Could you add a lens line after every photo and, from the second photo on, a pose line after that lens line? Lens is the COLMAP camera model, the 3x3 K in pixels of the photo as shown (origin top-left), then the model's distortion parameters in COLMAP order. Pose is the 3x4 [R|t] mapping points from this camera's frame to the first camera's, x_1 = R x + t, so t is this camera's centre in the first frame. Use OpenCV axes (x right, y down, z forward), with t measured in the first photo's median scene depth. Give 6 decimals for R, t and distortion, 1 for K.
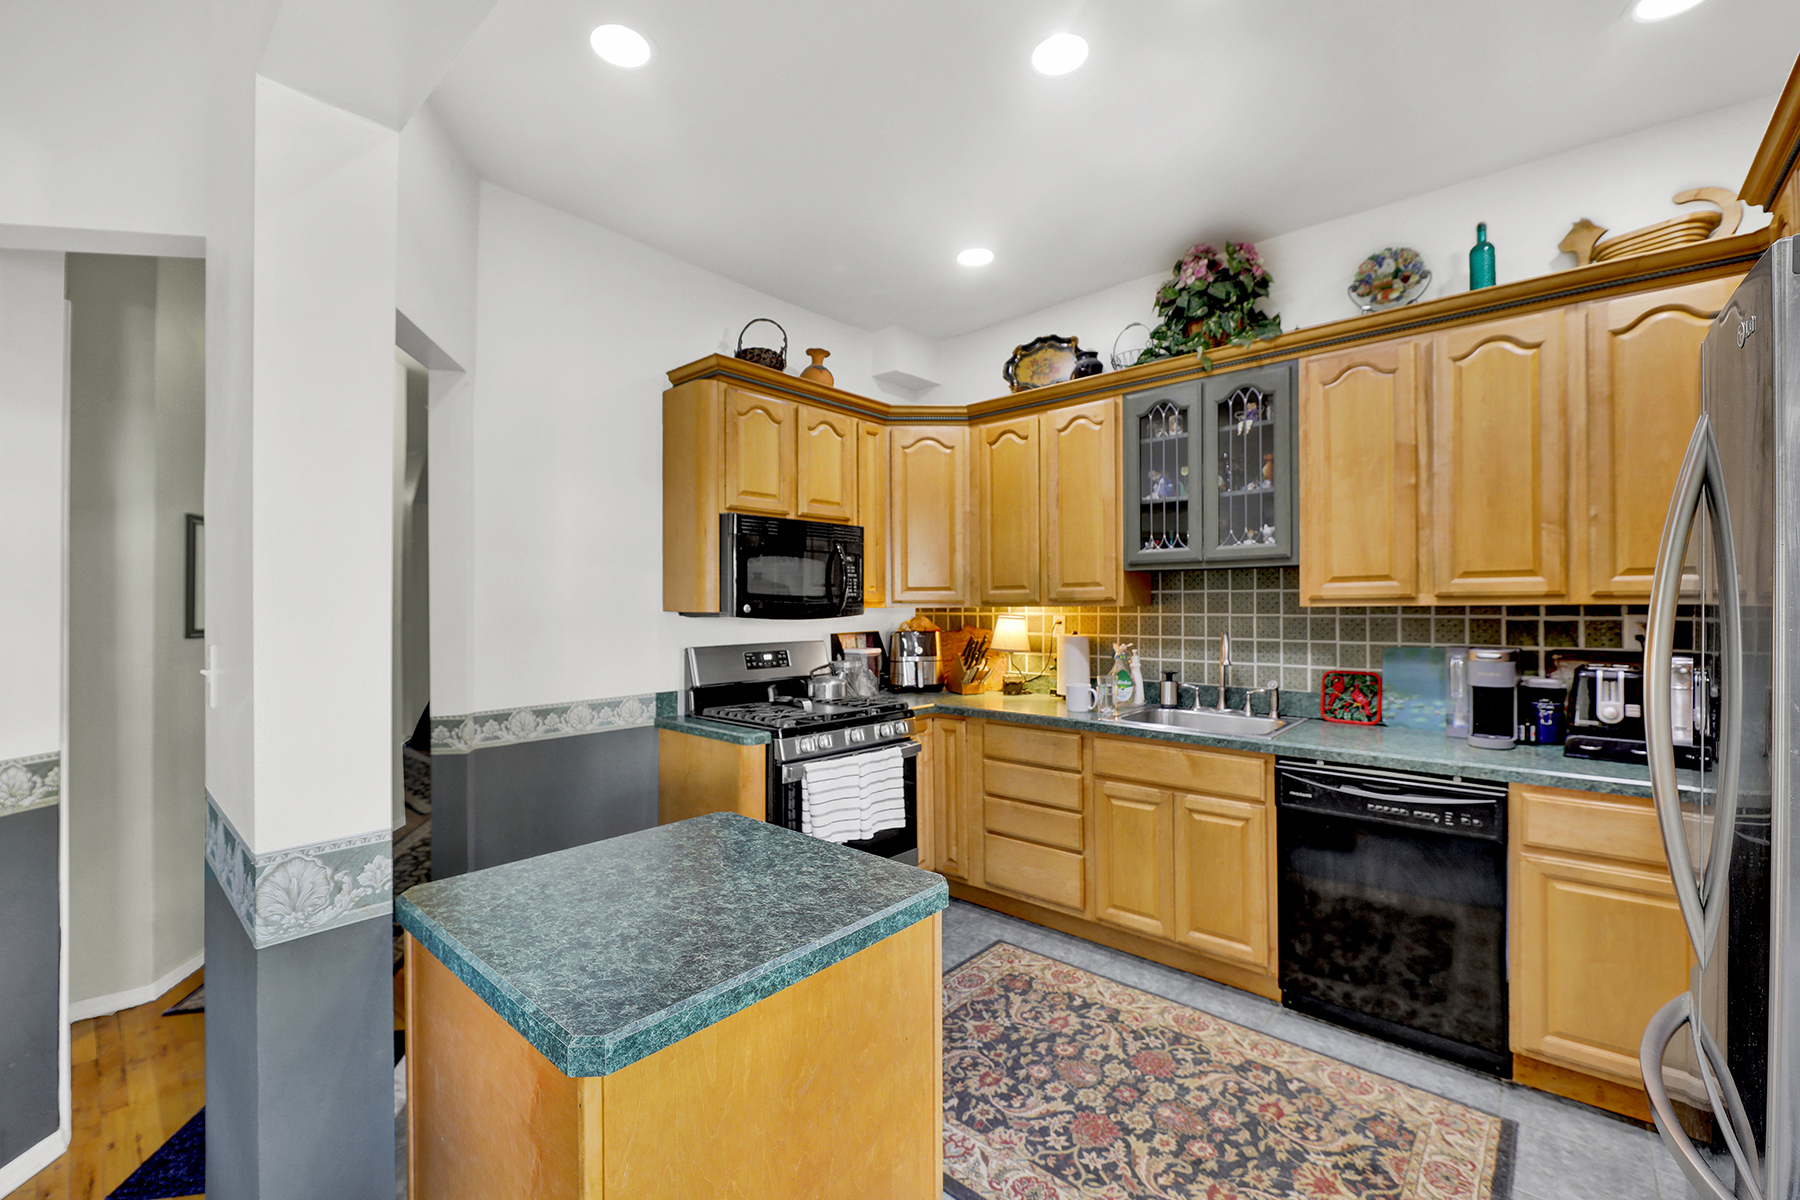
lens RADIAL K [[754.7, 0, 874.8], [0, 754.7, 611.6], [0, 0, 1]] dist [0.020915, -0.000259]
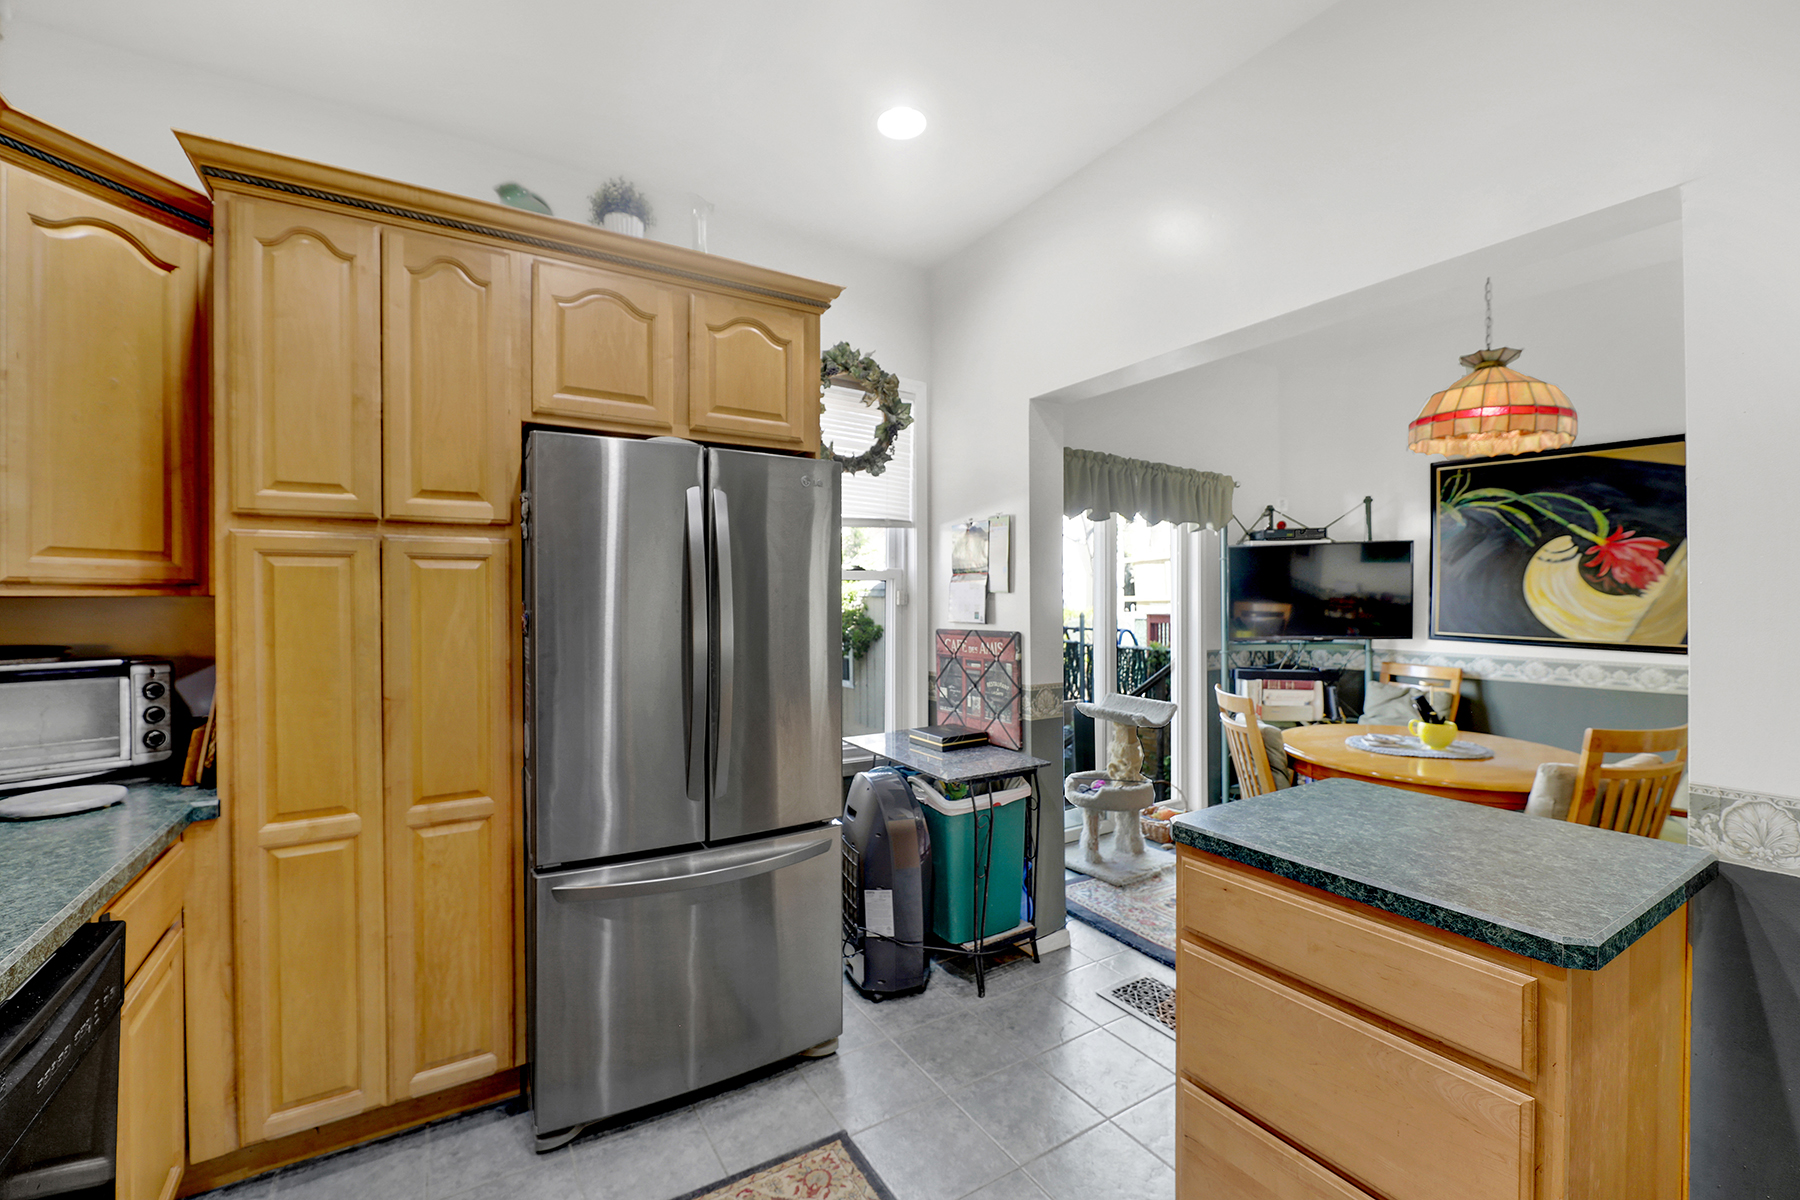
lens RADIAL K [[706.3, 0, 881.5], [0, 706.3, 598.0], [0, 0, 1]] dist [0.000174, -0.004831]
pose [[-0.954926, 0.005873, 0.296786, 0.088494], [0.007321, 0.999966, 0.003766, -0.003195], [-0.296754, 0.005769, -0.954937, 0.966972]]
